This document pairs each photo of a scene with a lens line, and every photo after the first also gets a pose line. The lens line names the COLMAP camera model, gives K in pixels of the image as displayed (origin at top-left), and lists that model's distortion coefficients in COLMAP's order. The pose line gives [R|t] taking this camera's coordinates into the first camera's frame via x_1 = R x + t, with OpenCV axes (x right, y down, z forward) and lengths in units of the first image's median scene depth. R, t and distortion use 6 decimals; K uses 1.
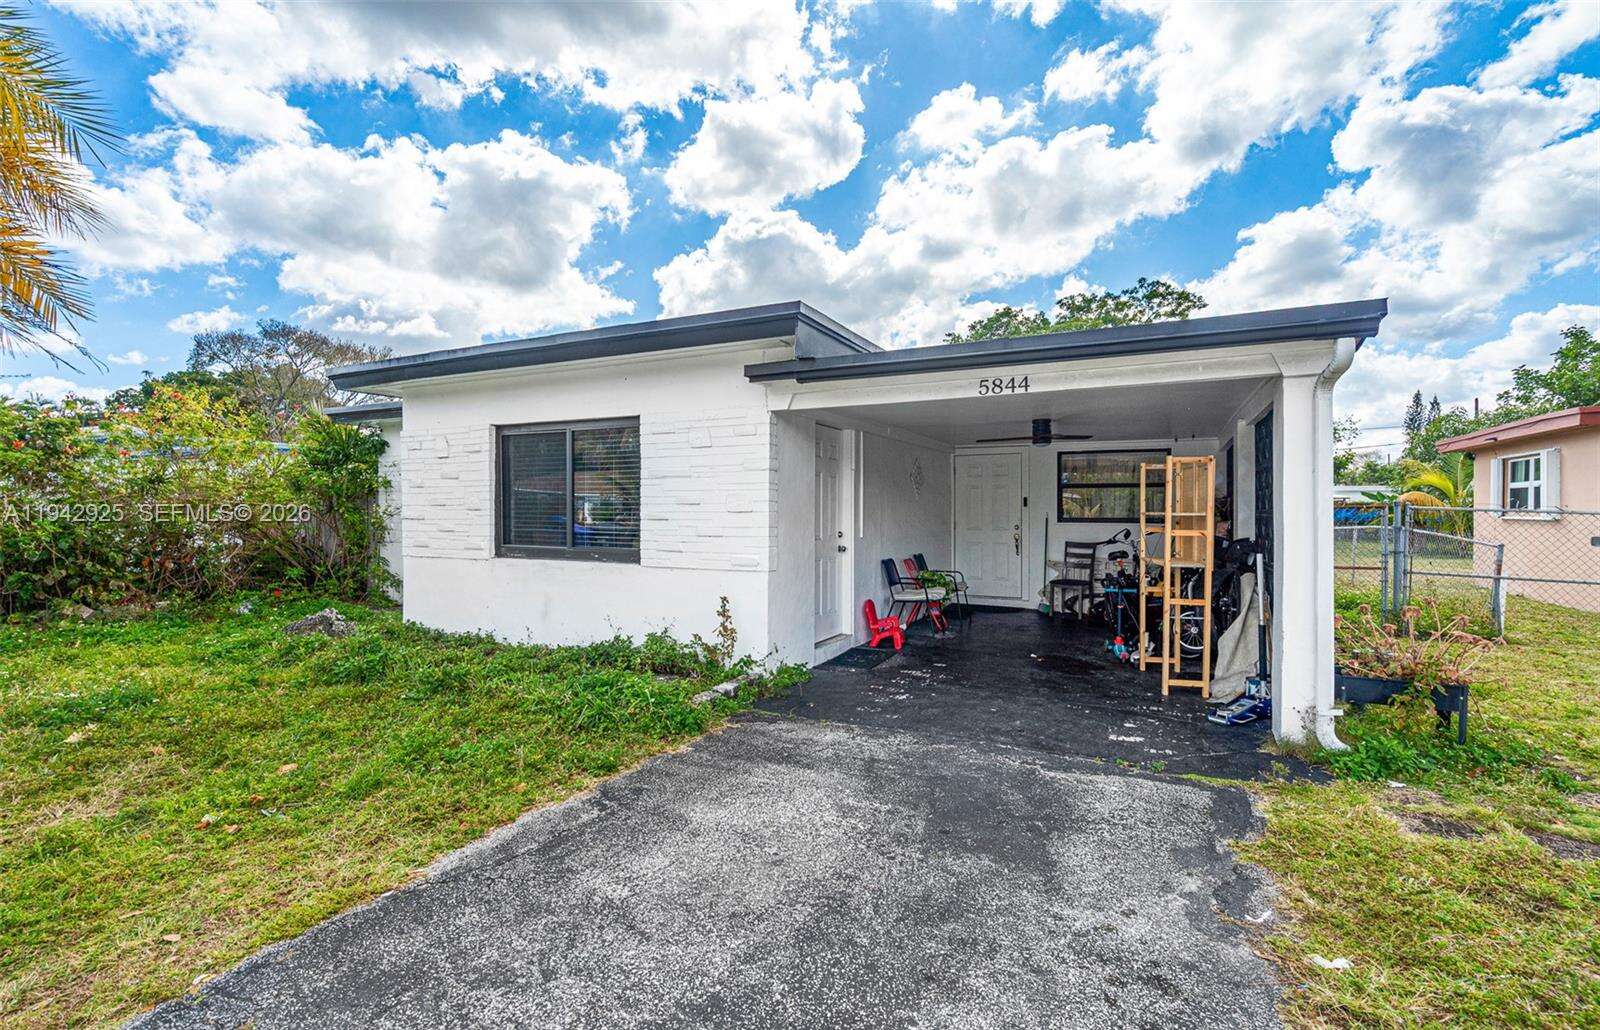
lens RADIAL K [[734.2, 0, 763.6], [0, 734.2, 489.2], [0, 0, 1]] dist [0.001174, 0.000140]
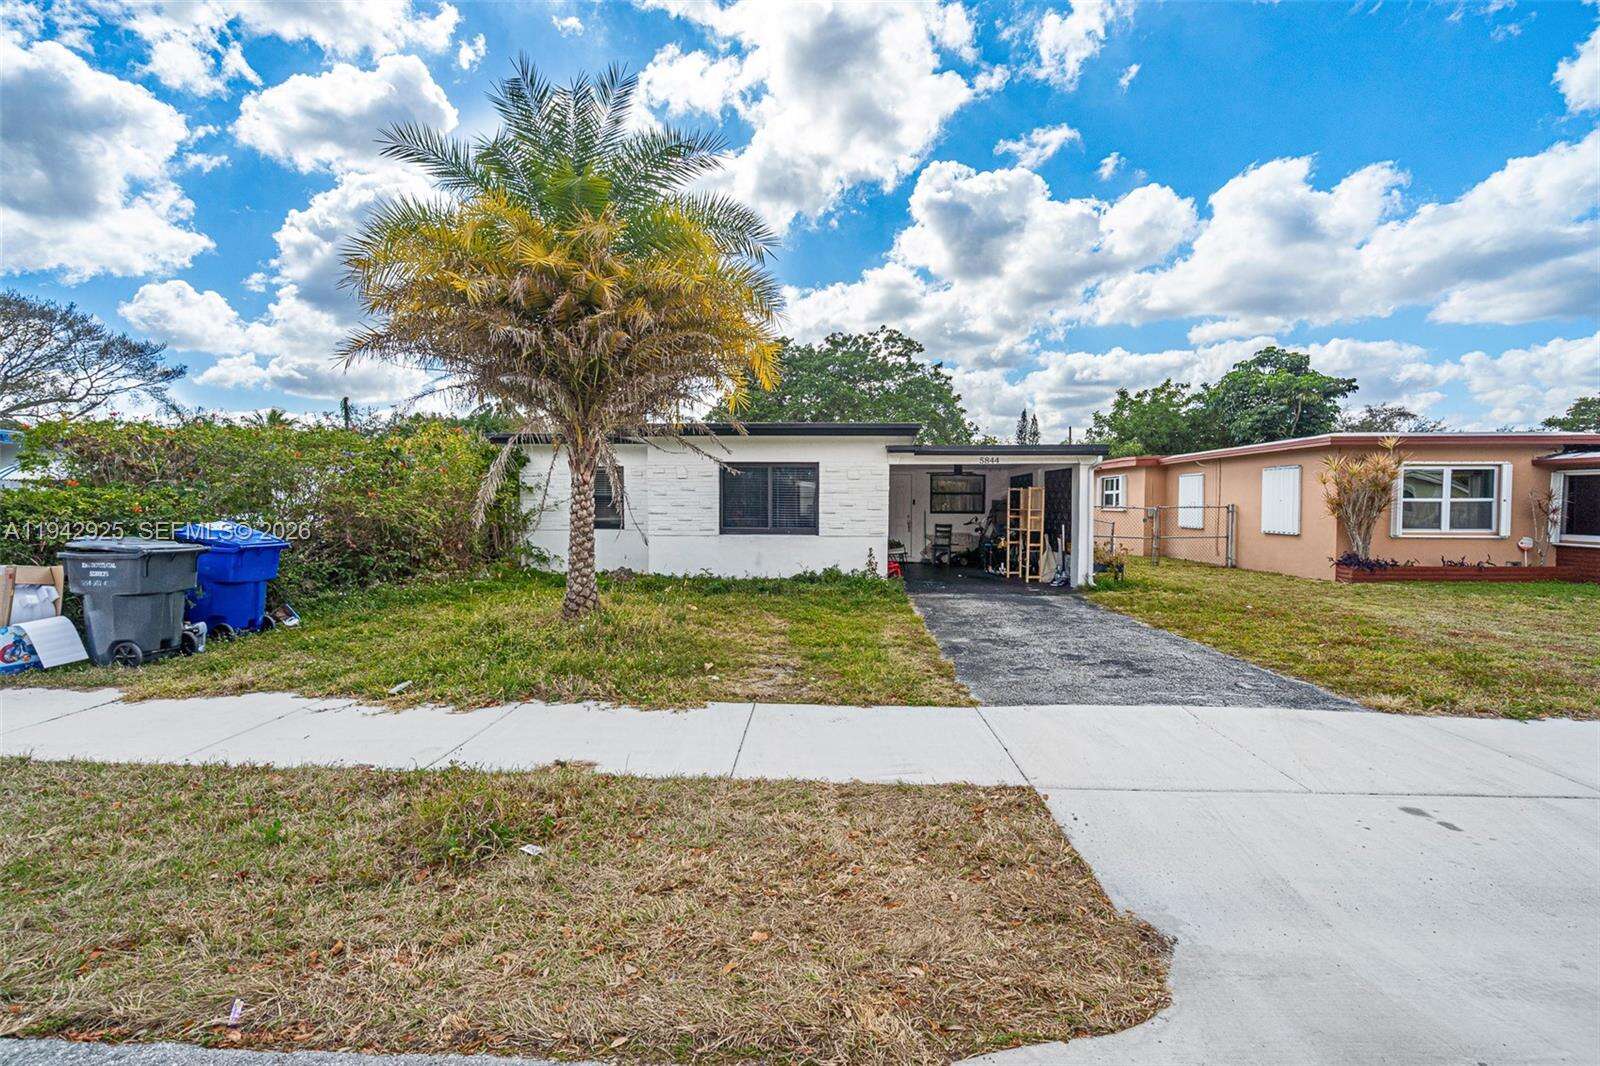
lens RADIAL K [[763.5, 0, 794.9], [0, 763.5, 495.6], [0, 0, 1]] dist [0.001721, 0.000787]
pose [[0.902879, 0.004852, 0.429867, -0.973880], [-0.013786, 0.999749, 0.017670, -0.038394], [-0.429673, -0.021880, 0.902719, -0.759394]]
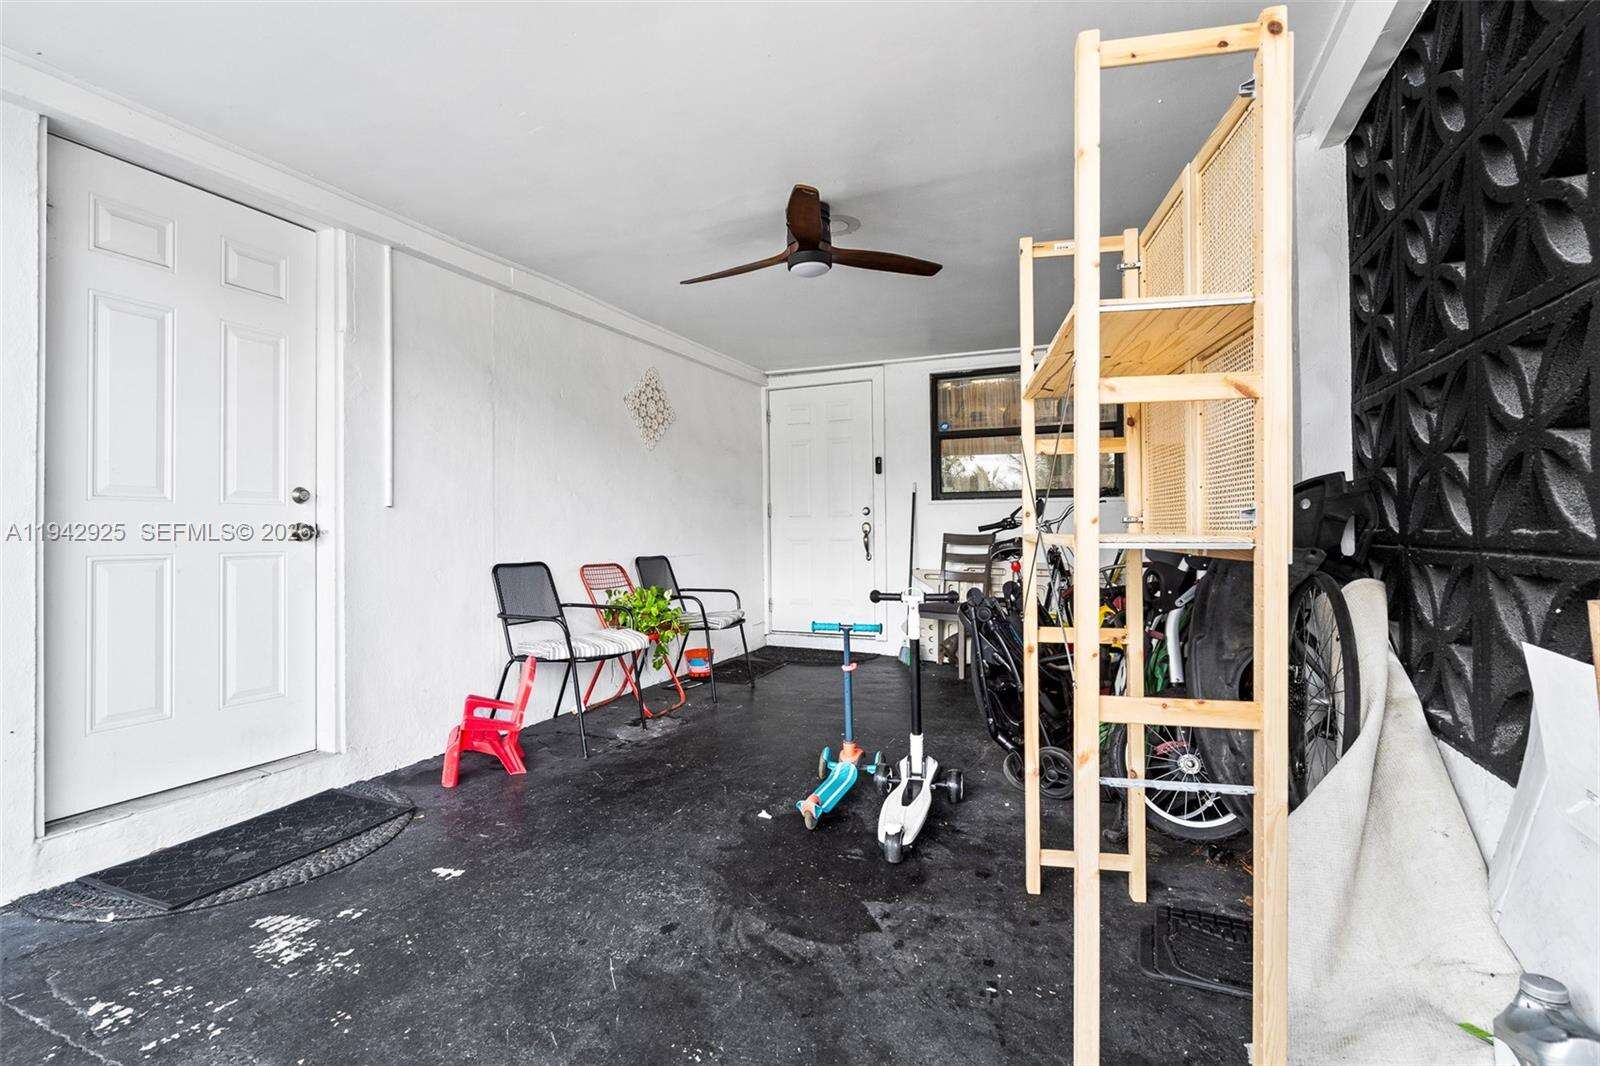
lens RADIAL K [[763.5, 0, 794.9], [0, 763.5, 495.6], [0, 0, 1]] dist [0.001721, 0.000787]
pose [[0.995850, 0.000225, 0.091007, 0.333255], [0.001405, 0.999840, -0.017849, 0.070878], [-0.090996, 0.017903, 0.995690, 0.588850]]
